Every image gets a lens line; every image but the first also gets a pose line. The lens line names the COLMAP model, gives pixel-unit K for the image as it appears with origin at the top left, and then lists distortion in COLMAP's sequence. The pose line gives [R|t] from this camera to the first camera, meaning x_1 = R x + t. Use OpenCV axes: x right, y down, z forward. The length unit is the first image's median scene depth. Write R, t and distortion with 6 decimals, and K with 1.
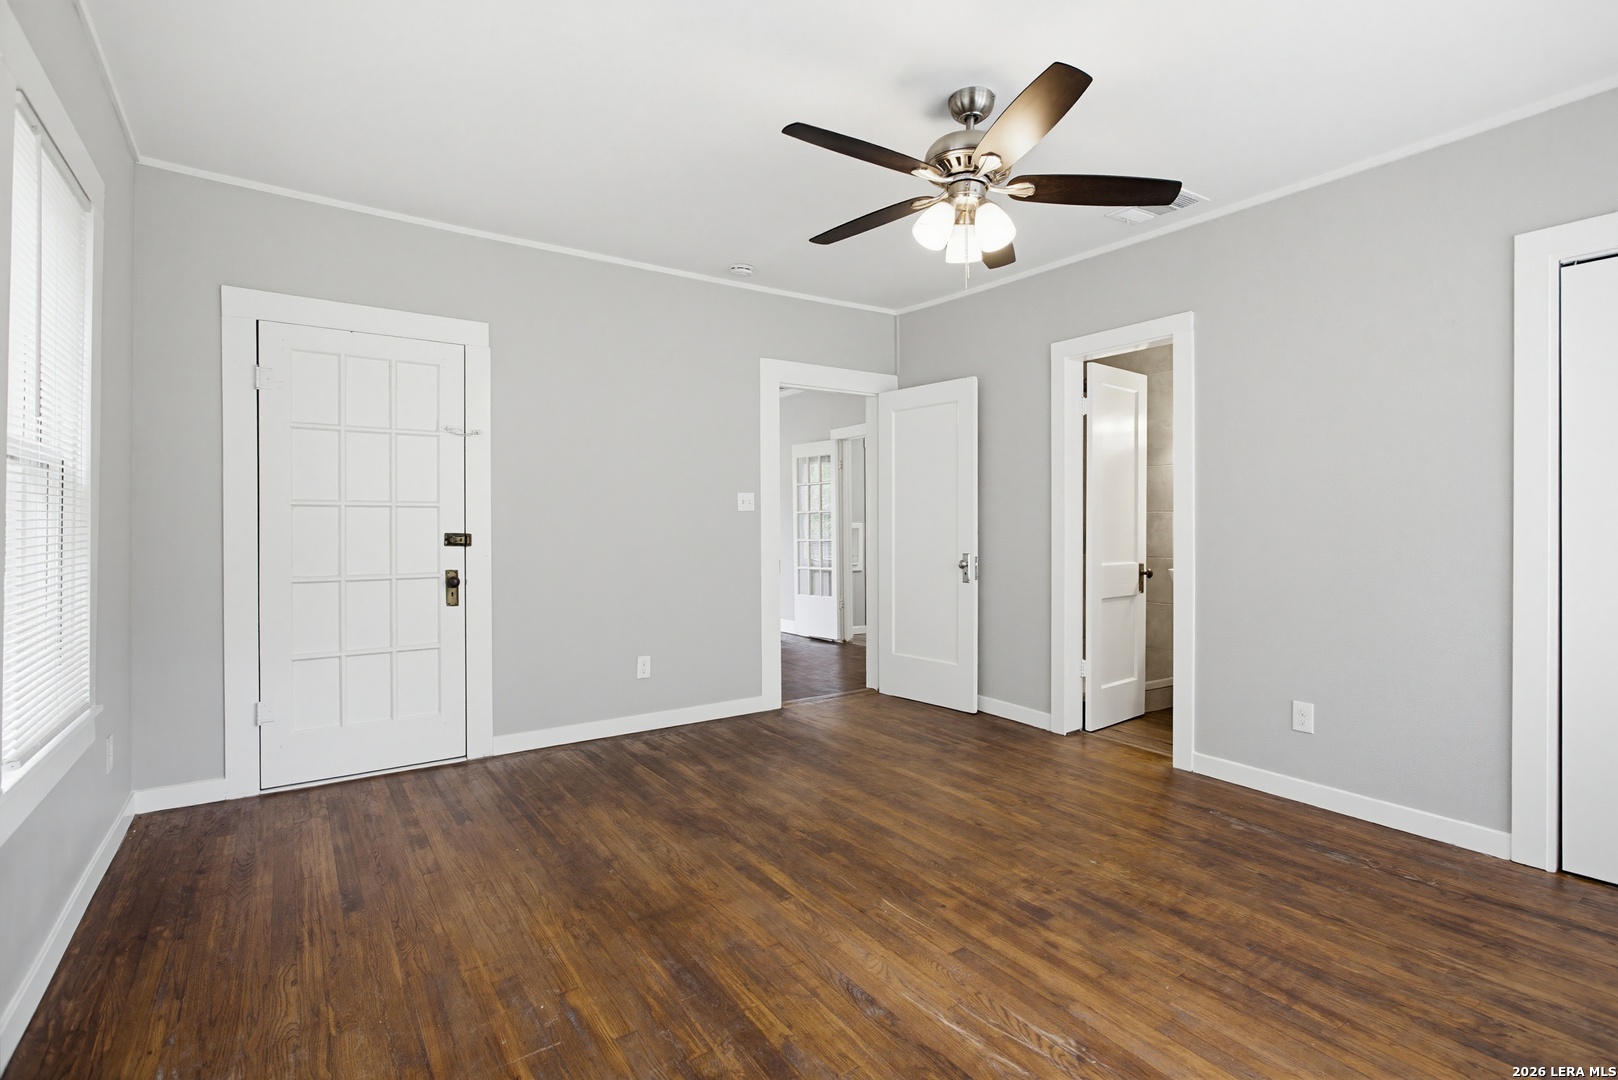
lens RADIAL K [[764.9, 0, 817.0], [0, 764.9, 532.1], [0, 0, 1]] dist [-0.007903, 0.003891]
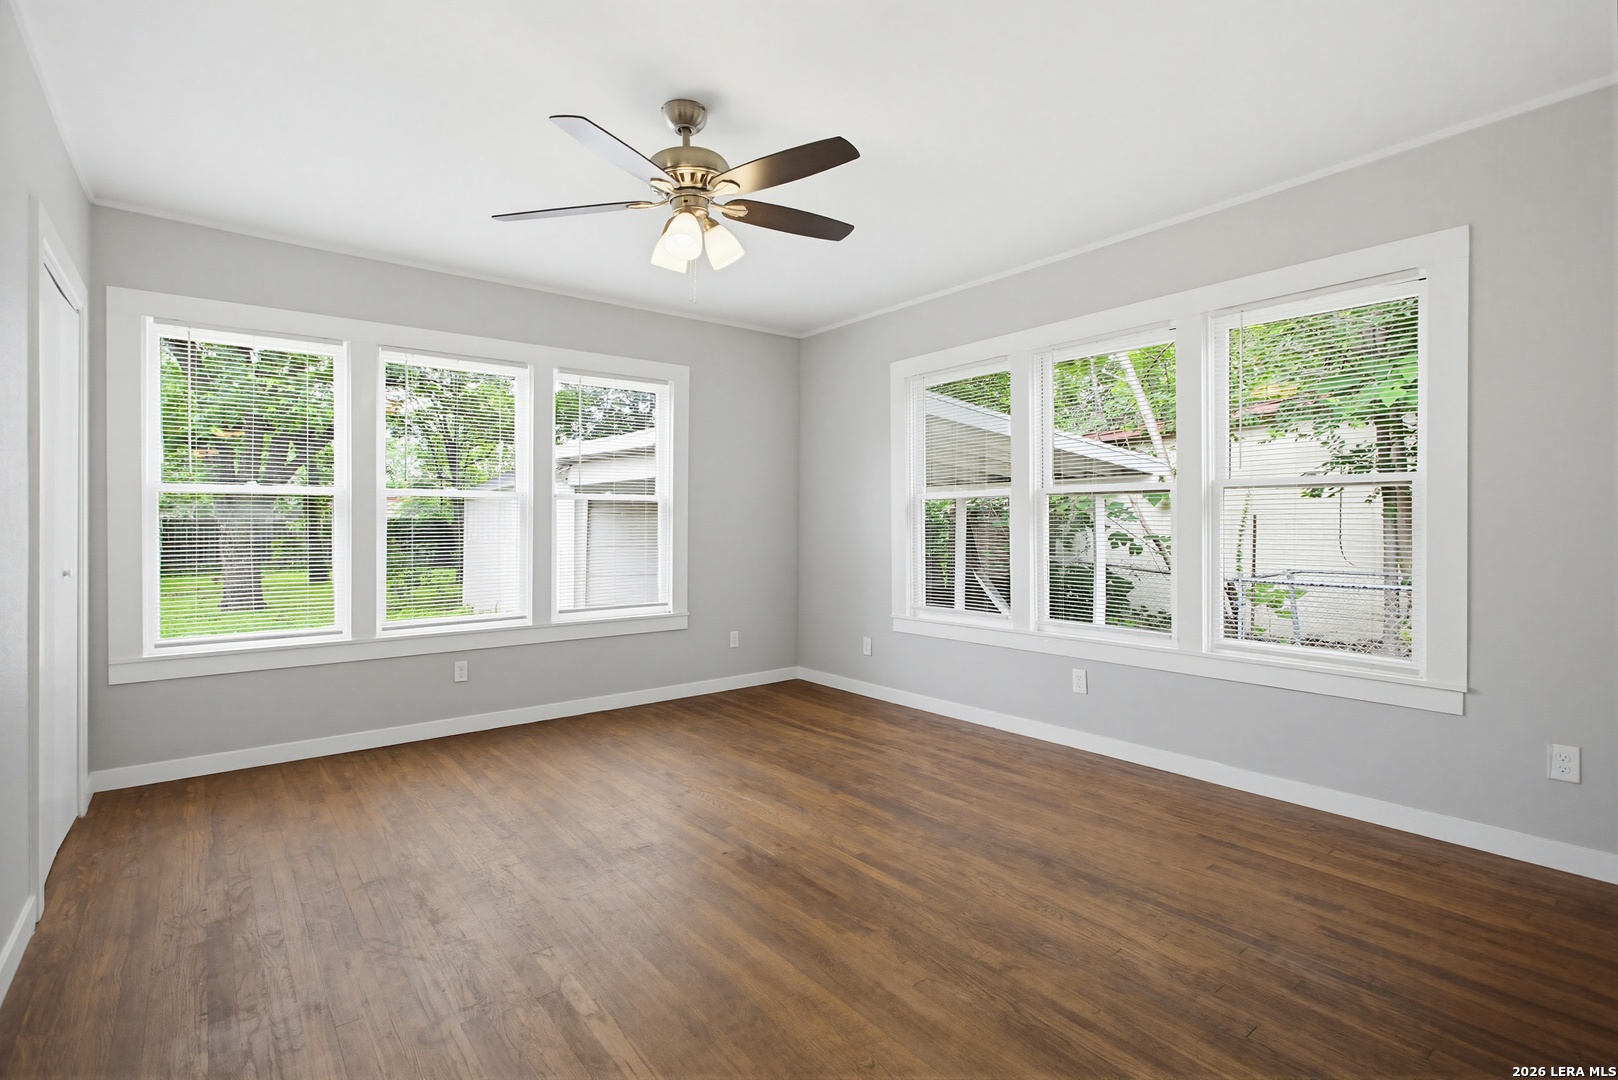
lens RADIAL K [[764.9, 0, 816.8], [0, 764.9, 527.0], [0, 0, 1]] dist [-0.007903, 0.003891]
pose [[-0.996893, 0.002692, -0.078726, 0.092569], [0.001311, 0.999845, 0.017585, -0.029994], [0.078761, 0.017427, -0.996741, 1.740163]]
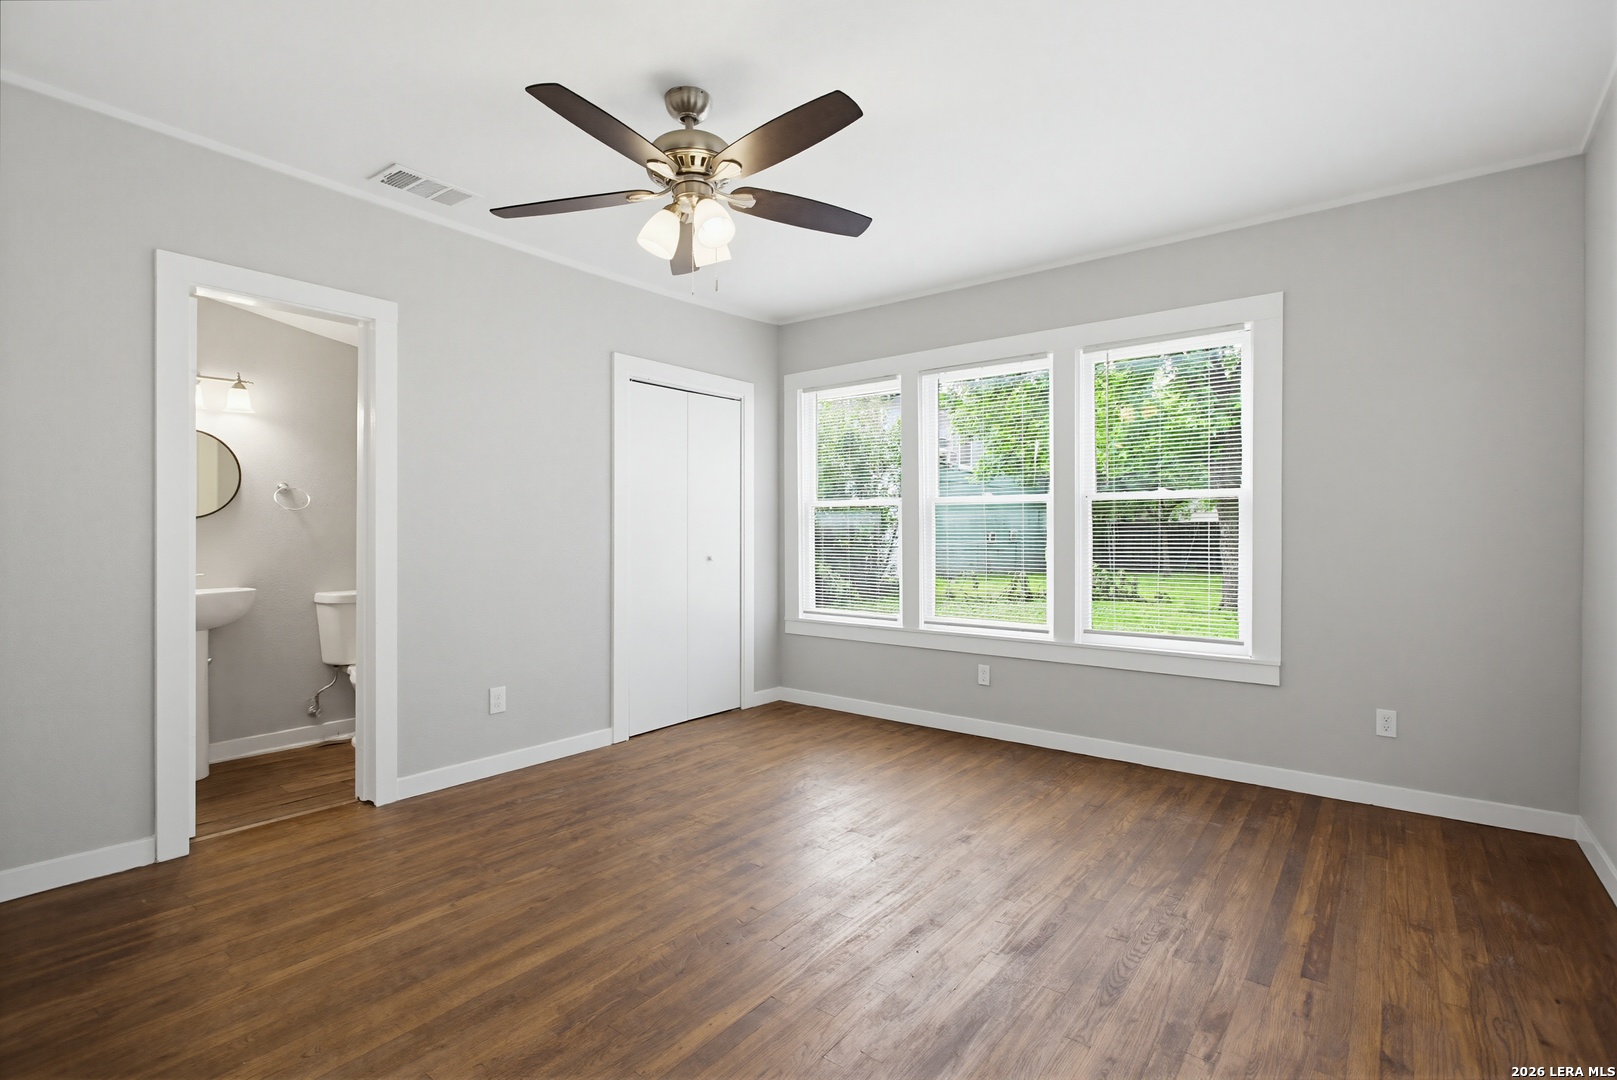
lens RADIAL K [[764.4, 0, 812.0], [0, 764.4, 536.4], [0, 0, 1]] dist [-0.007903, 0.003891]
pose [[-0.311165, -0.004601, 0.950345, -0.658530], [0.009091, 0.999928, 0.007818, -0.010517], [-0.950312, 0.011072, -0.311101, 0.985263]]
